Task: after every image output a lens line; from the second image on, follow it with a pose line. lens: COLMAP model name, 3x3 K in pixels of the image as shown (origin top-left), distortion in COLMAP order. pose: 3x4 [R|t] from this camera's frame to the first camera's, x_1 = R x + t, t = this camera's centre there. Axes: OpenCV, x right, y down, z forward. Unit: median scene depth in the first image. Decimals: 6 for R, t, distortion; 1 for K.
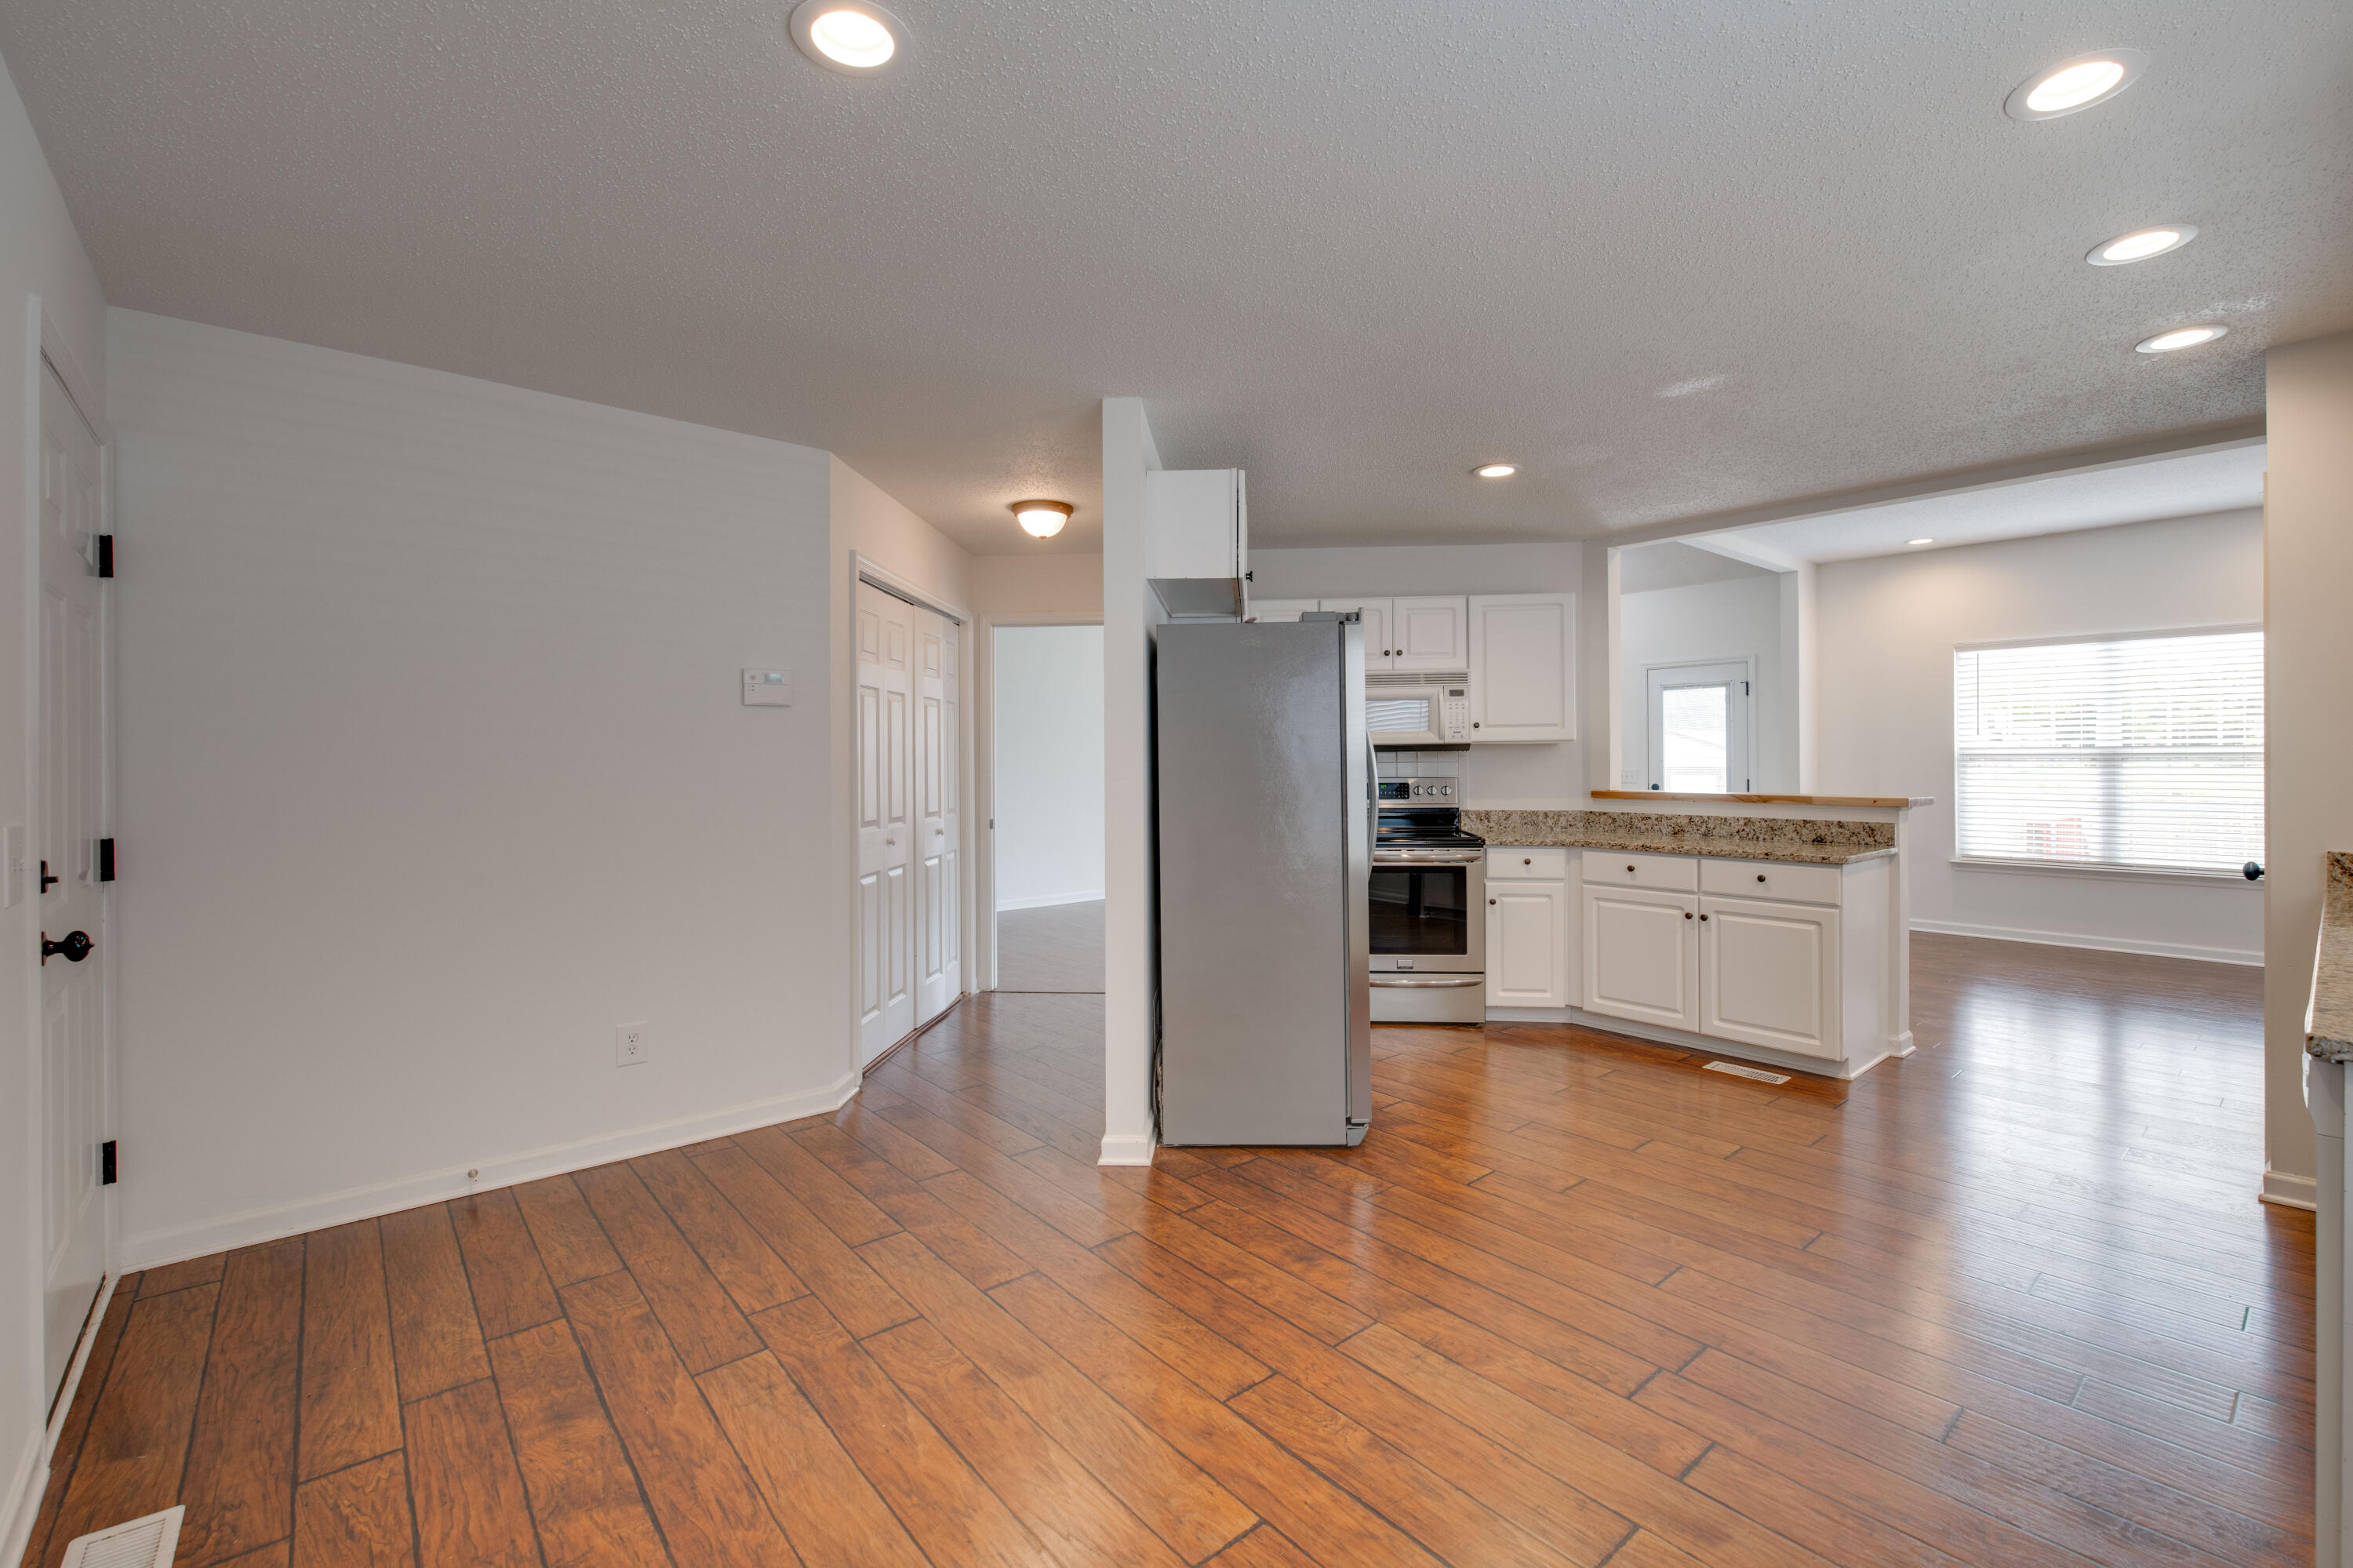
lens RADIAL K [[1041.5, 0, 1159.5], [0, 1041.5, 766.6], [0, 0, 1]] dist [-0.000702, -0.002607]
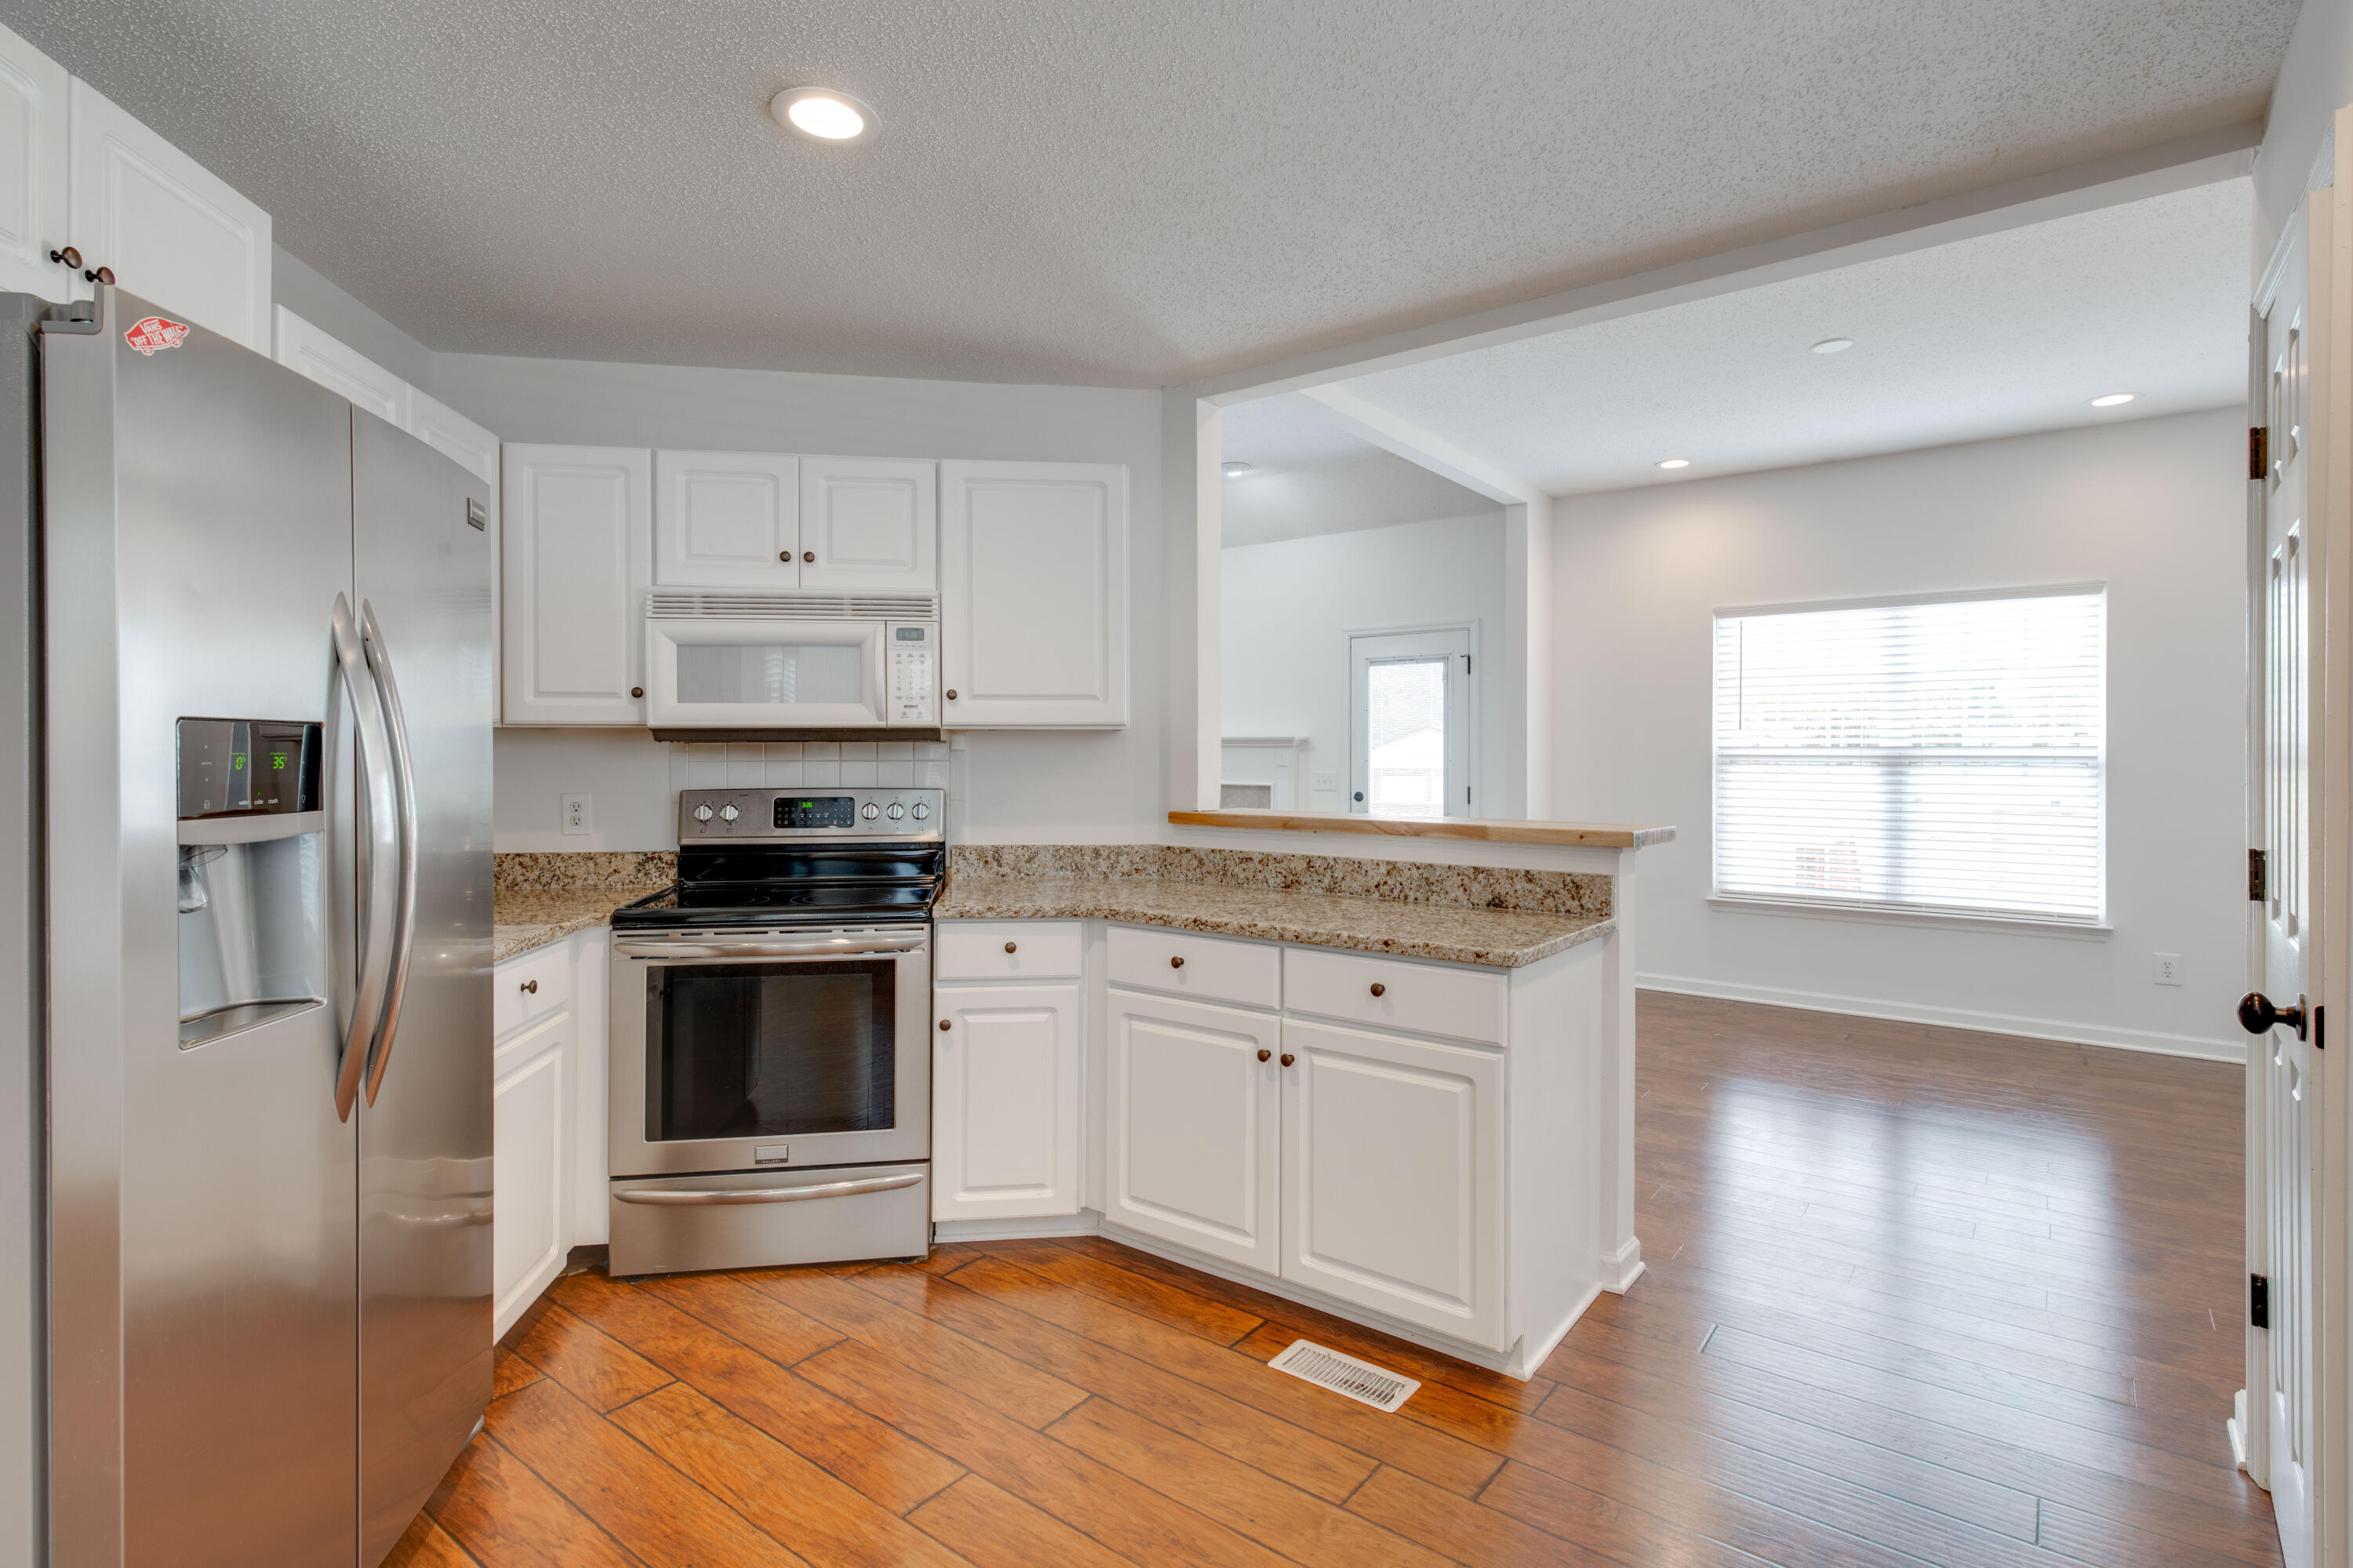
lens RADIAL K [[1157.9, 0, 1200.8], [0, 1157.9, 767.0], [0, 0, 1]] dist [0.021081, 0.000120]
pose [[0.972788, 0.006552, 0.231604, 0.292344], [-0.007375, 0.999969, 0.002687, -0.003976], [-0.231579, -0.004322, 0.972806, 0.373611]]
